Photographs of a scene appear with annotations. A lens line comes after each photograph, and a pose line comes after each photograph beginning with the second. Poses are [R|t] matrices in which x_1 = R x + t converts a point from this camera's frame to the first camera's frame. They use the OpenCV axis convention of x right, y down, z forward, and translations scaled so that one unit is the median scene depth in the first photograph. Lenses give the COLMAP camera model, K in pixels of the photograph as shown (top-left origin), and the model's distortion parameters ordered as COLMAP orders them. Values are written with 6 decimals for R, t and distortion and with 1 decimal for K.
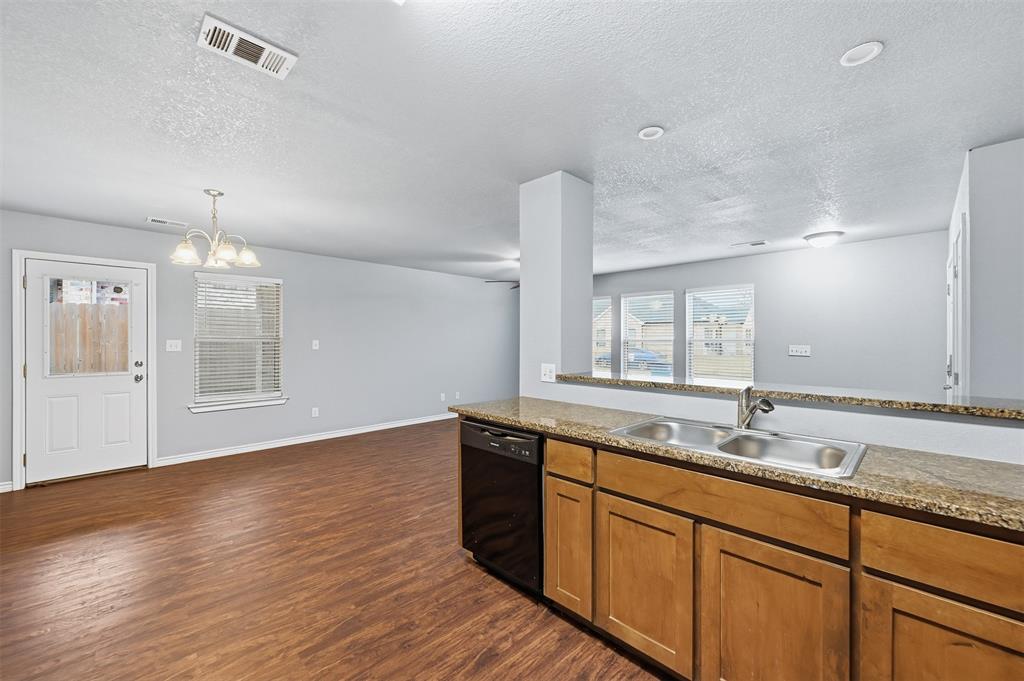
lens RADIAL K [[404.6, 0, 516.0], [0, 404.6, 338.7], [0, 0, 1]] dist [-0.001412, 0.000056]
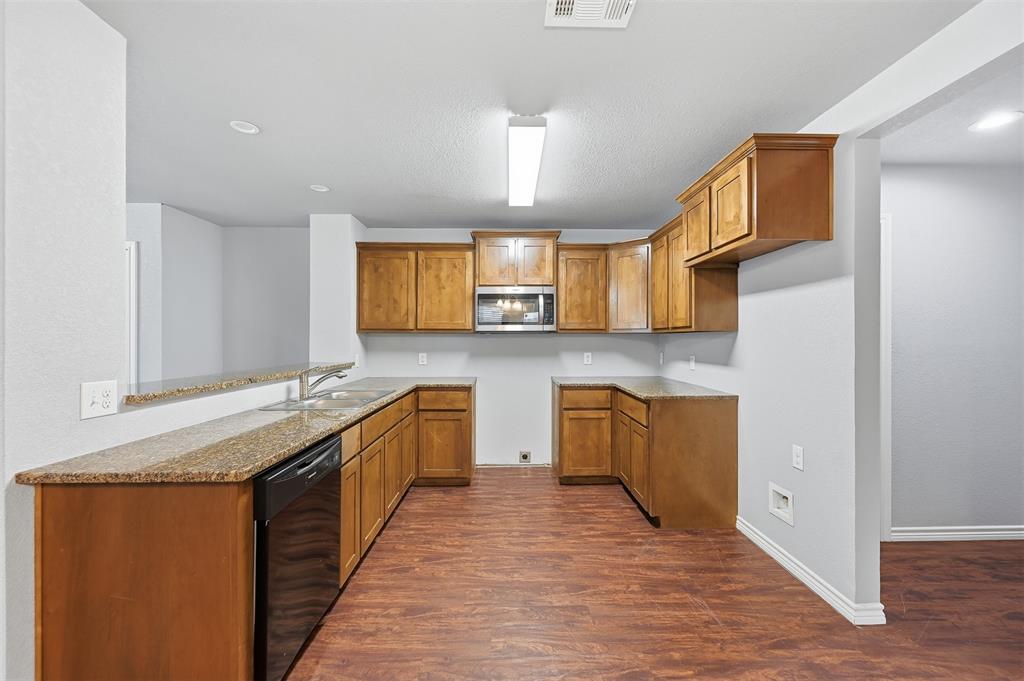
lens RADIAL K [[404.6, 0, 516.0], [0, 404.6, 338.7], [0, 0, 1]] dist [-0.001412, 0.000056]
pose [[-0.720925, -0.001984, 0.693011, -0.685021], [-0.004894, 0.999986, -0.002228, 0.006944], [-0.692996, -0.004997, -0.720924, 1.038318]]
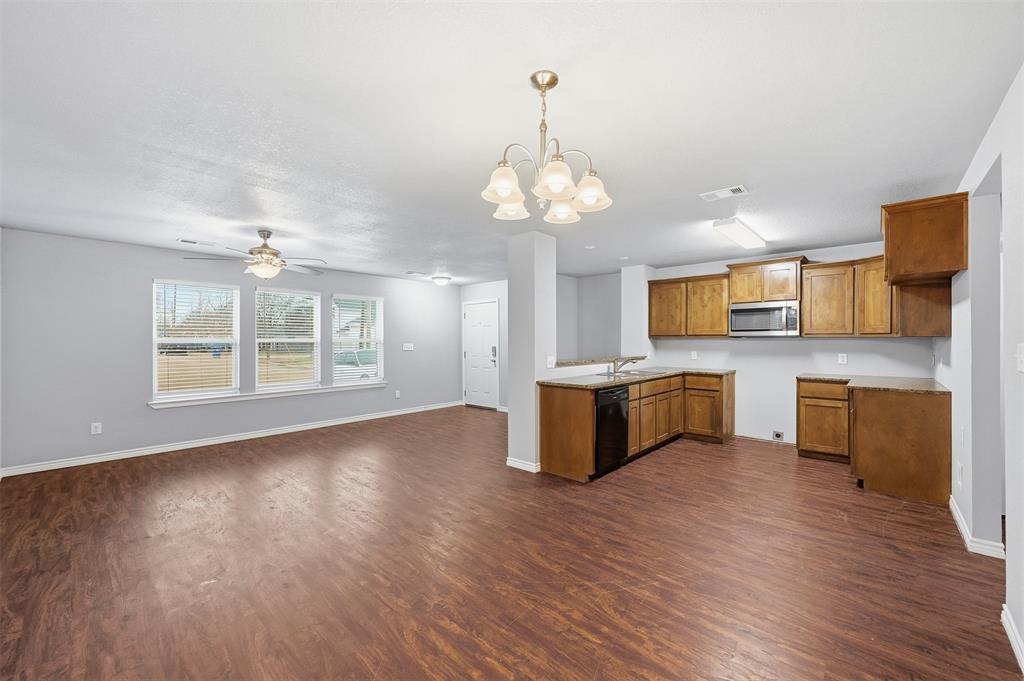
lens RADIAL K [[404.6, 0, 516.0], [0, 404.6, 338.7], [0, 0, 1]] dist [-0.001412, 0.000056]
pose [[-0.047295, -0.000001, 0.998881, -1.530397], [-0.003794, 0.999993, -0.000178, -0.005023], [-0.998874, -0.003798, -0.047294, 1.250648]]
